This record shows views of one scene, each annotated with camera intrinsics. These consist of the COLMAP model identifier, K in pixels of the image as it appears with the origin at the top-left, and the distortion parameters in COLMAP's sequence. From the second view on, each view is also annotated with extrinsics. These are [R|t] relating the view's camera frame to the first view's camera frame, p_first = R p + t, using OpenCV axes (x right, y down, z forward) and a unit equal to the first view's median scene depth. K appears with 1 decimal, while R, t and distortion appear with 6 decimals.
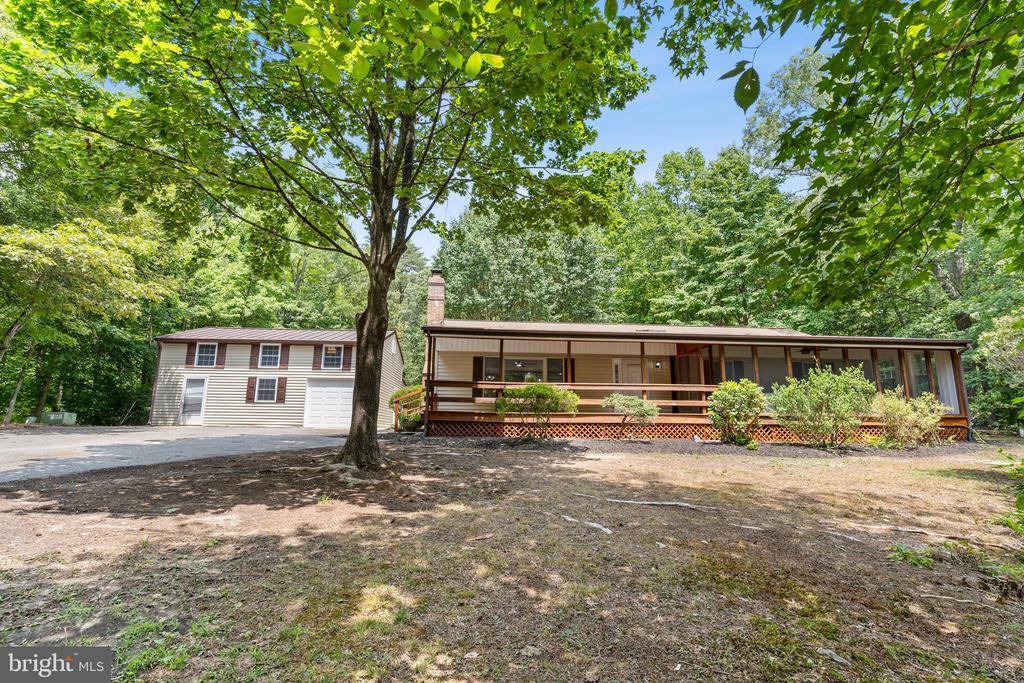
lens RADIAL K [[494.1, 0, 510.7], [0, 494.1, 343.8], [0, 0, 1]] dist [0.000666, 0.000215]
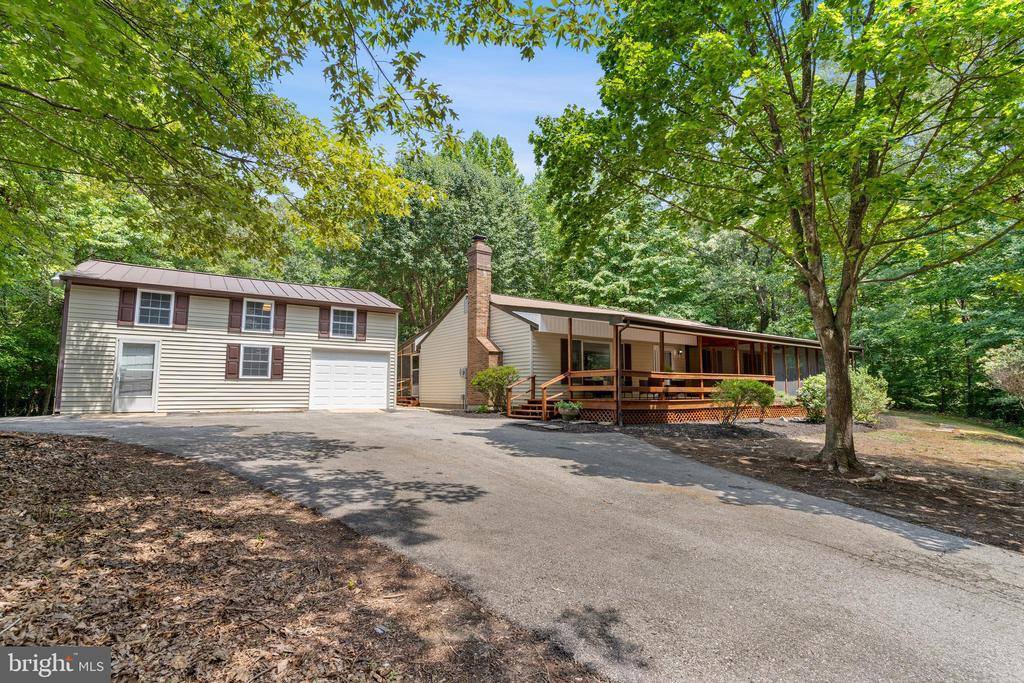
lens RADIAL K [[494.1, 0, 510.7], [0, 494.1, 343.8], [0, 0, 1]] dist [0.000666, 0.000215]
pose [[0.857690, 0.042809, 0.512382, -0.545651], [-0.084959, 0.994629, 0.059115, -0.010842], [-0.507100, -0.094234, 0.856720, 0.168783]]
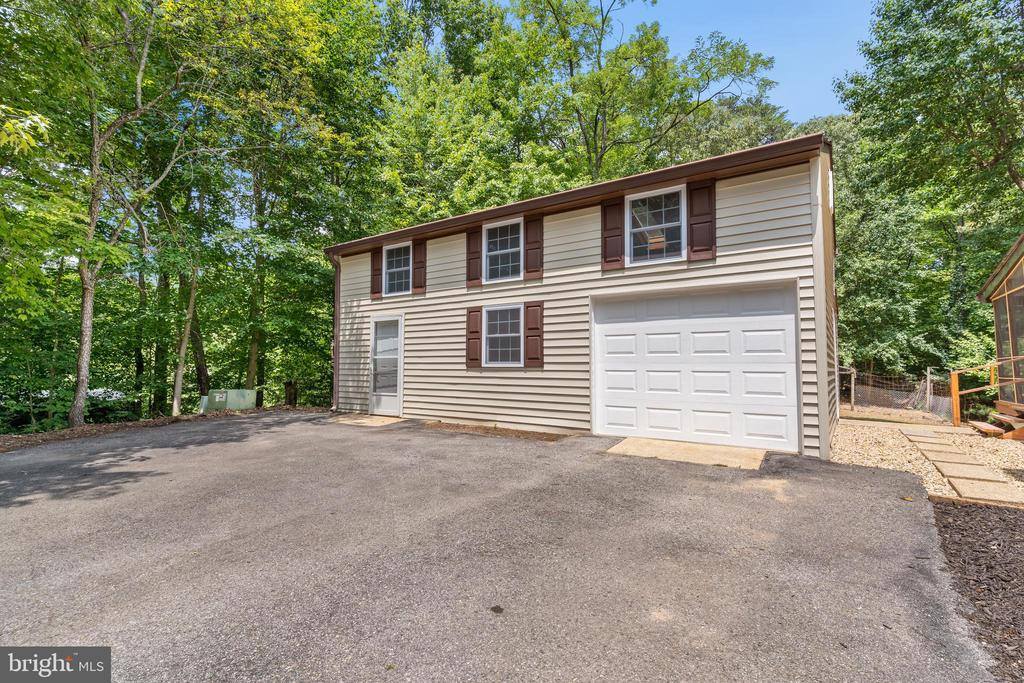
lens RADIAL K [[494.1, 0, 510.7], [0, 494.1, 343.8], [0, 0, 1]] dist [0.000666, 0.000215]
pose [[0.792462, -0.035814, -0.608869, -0.243084], [0.114835, 0.989182, 0.091278, 0.062700], [0.599013, -0.142254, 0.788002, 0.683021]]
